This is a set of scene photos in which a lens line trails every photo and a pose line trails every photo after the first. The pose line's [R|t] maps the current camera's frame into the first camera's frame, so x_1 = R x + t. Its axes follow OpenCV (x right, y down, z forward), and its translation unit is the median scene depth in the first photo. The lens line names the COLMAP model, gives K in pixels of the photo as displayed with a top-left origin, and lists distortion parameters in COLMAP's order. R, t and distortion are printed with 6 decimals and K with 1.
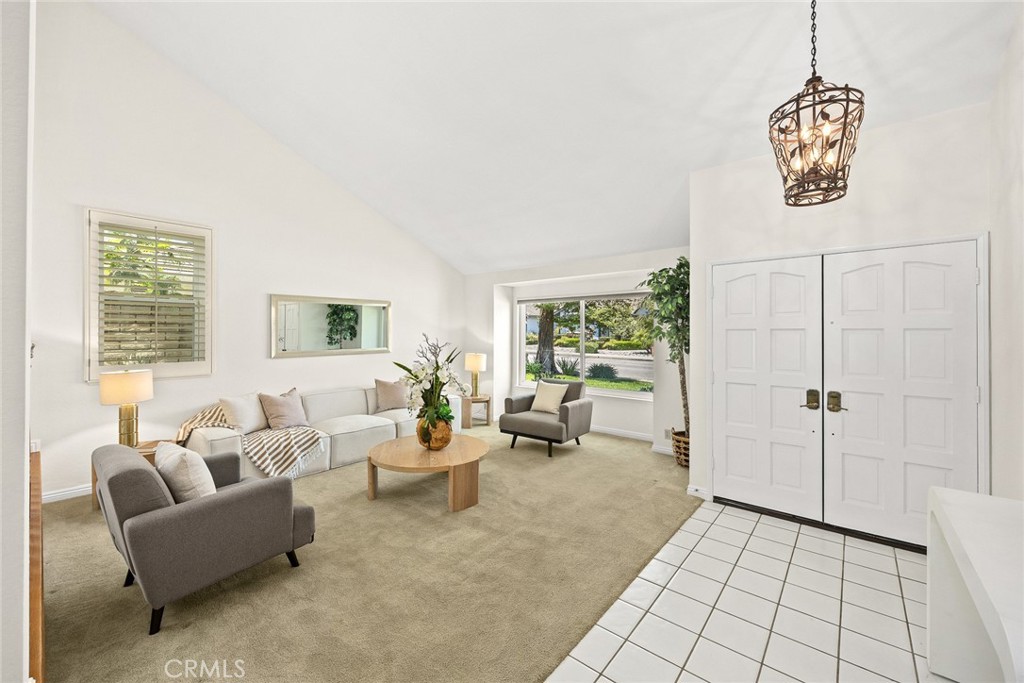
lens RADIAL K [[414.0, 0, 516.4], [0, 414.0, 330.7], [0, 0, 1]] dist [-0.000772, 0.000166]
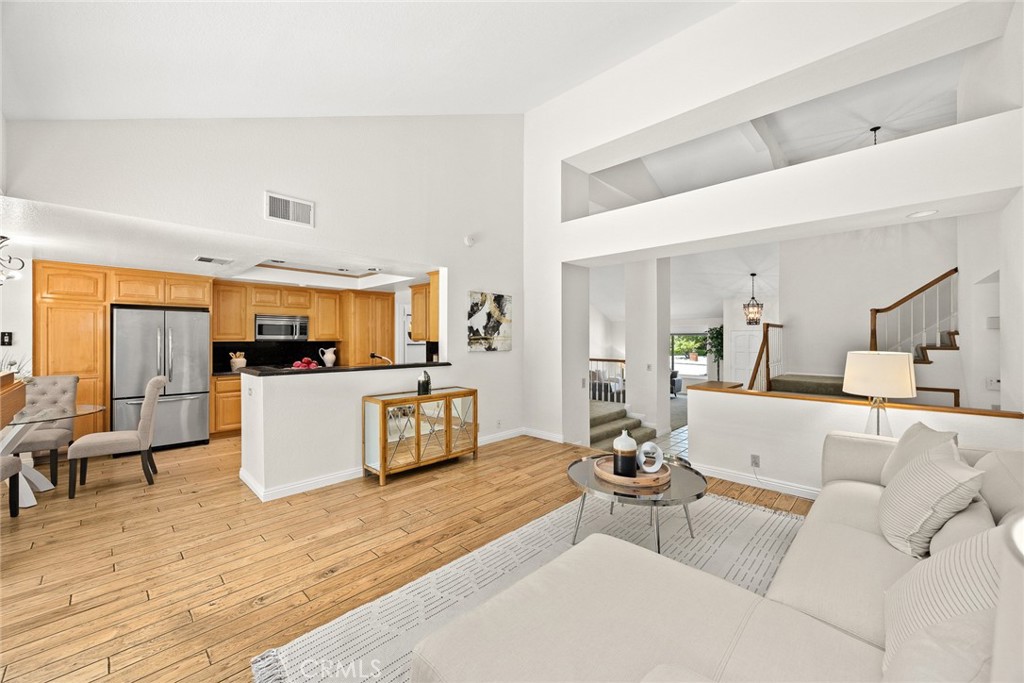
lens RADIAL K [[396.1, 0, 512.0], [0, 396.1, 341.5], [0, 0, 1]] dist [-0.000079, 0.000038]
pose [[0.998117, -0.002601, -0.061284, -0.877950], [0.003767, 0.999814, 0.018918, -0.128337], [0.061224, -0.019114, 0.997941, -1.830266]]
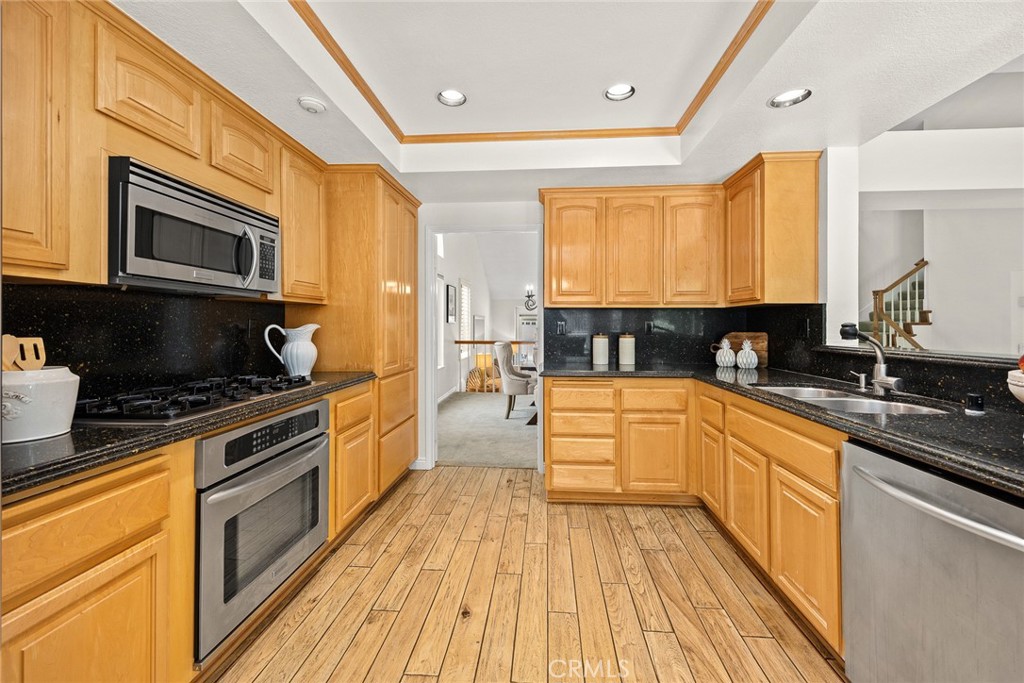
lens RADIAL K [[414.0, 0, 516.4], [0, 414.0, 330.7], [0, 0, 1]] dist [-0.000772, 0.000166]
pose [[0.801982, -0.008722, 0.597285, -1.900278], [-0.008125, 0.999642, 0.025507, -0.077871], [-0.597294, -0.025310, 0.801623, -0.834474]]
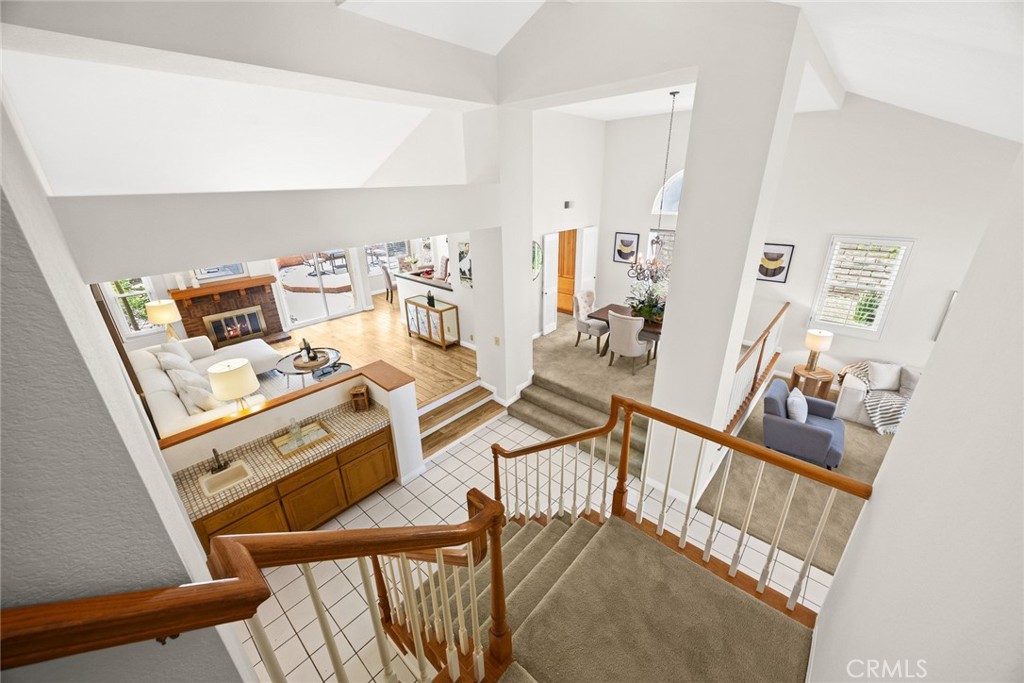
lens RADIAL K [[386.8, 0, 512.0], [0, 386.8, 341.5], [0, 0, 1]] dist [0.000114, 0.000034]
pose [[-0.018804, 0.379672, -0.924930, 0.629563], [0.029932, 0.924893, 0.379048, -0.497228], [0.999375, -0.020558, -0.028756, -0.318144]]
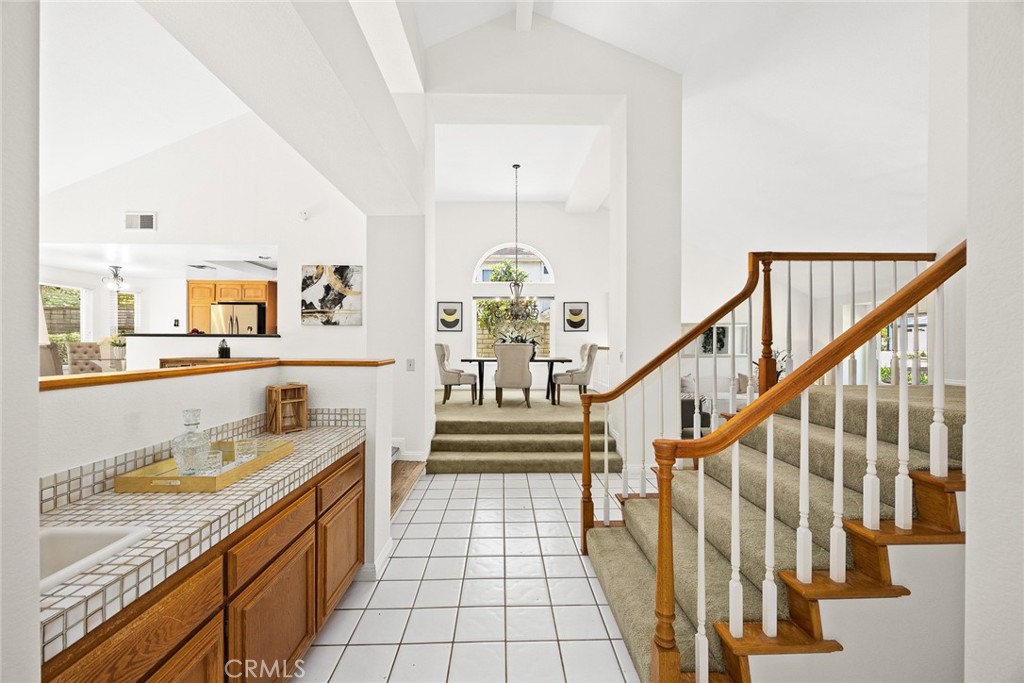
lens RADIAL K [[396.1, 0, 512.0], [0, 396.1, 341.5], [0, 0, 1]] dist [-0.000079, 0.000038]
pose [[0.671018, -0.004736, -0.741426, 0.298465], [0.008857, 0.999959, 0.001628, -0.016374], [0.741388, -0.007659, 0.671033, -0.945215]]
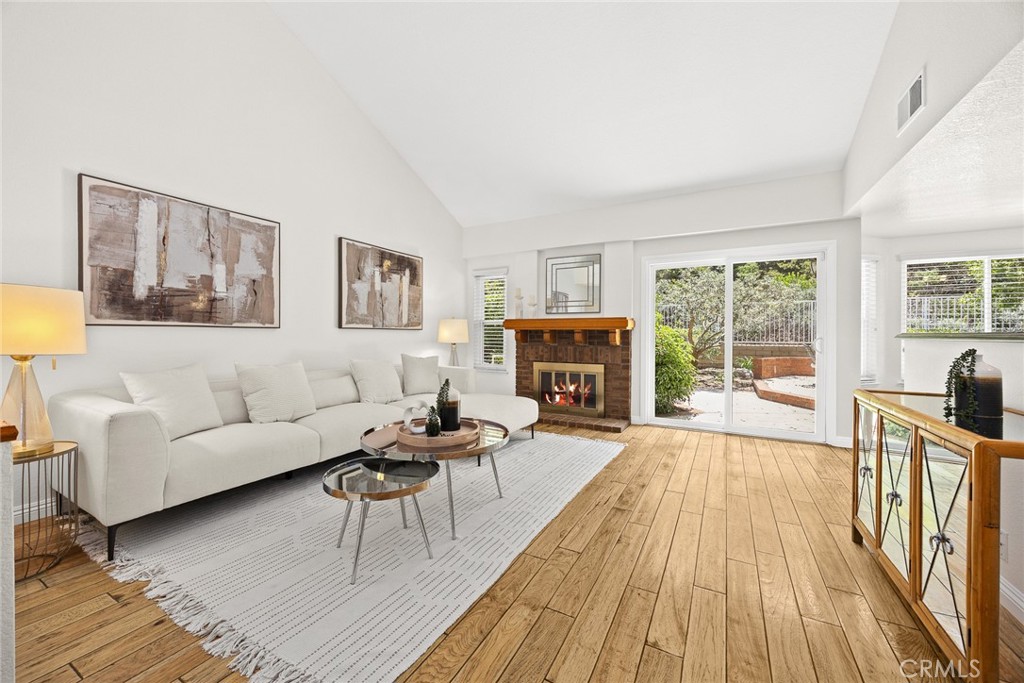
lens RADIAL K [[394.9, 0, 510.5], [0, 394.9, 335.2], [0, 0, 1]] dist [-0.000565, -0.000126]
pose [[-0.977335, -0.008079, -0.211544, -0.690850], [-0.005169, 0.999884, -0.014304, -0.034447], [0.211635, -0.012886, -0.977264, -0.514449]]
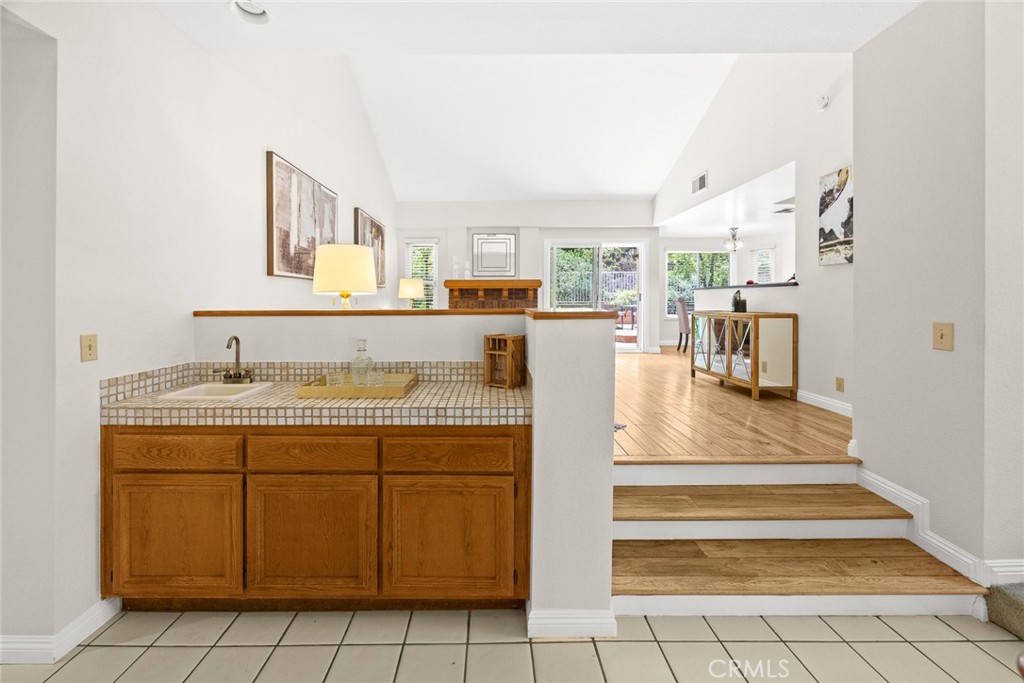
lens RADIAL K [[399.1, 0, 493.5], [0, 399.1, 304.1], [0, 0, 1]] dist [-0.001052, -0.000135]
pose [[-0.755589, 0.003801, -0.655034, 0.006265], [0.009771, 0.999937, -0.005469, 0.007171], [0.654973, -0.010533, -0.755579, -0.407456]]
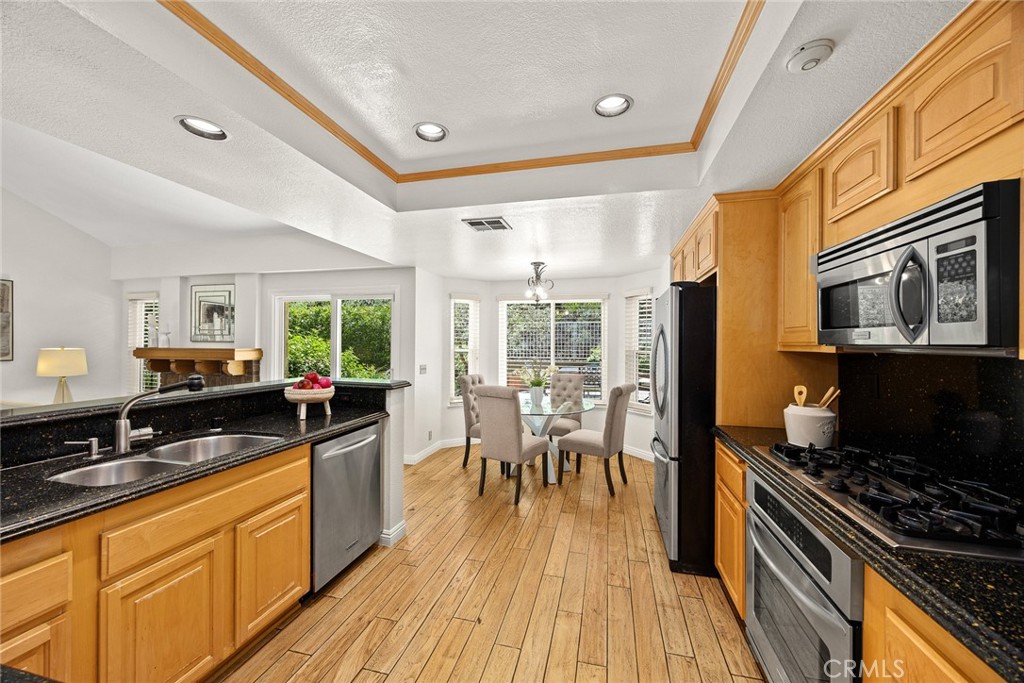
lens RADIAL K [[386.8, 0, 512.0], [0, 386.8, 341.5], [0, 0, 1]] dist [0.000114, 0.000034]
pose [[-0.894595, -0.010015, -0.446765, -1.485943], [-0.001750, 0.999820, -0.018910, -0.107212], [0.446874, -0.016136, -0.894452, -0.161768]]
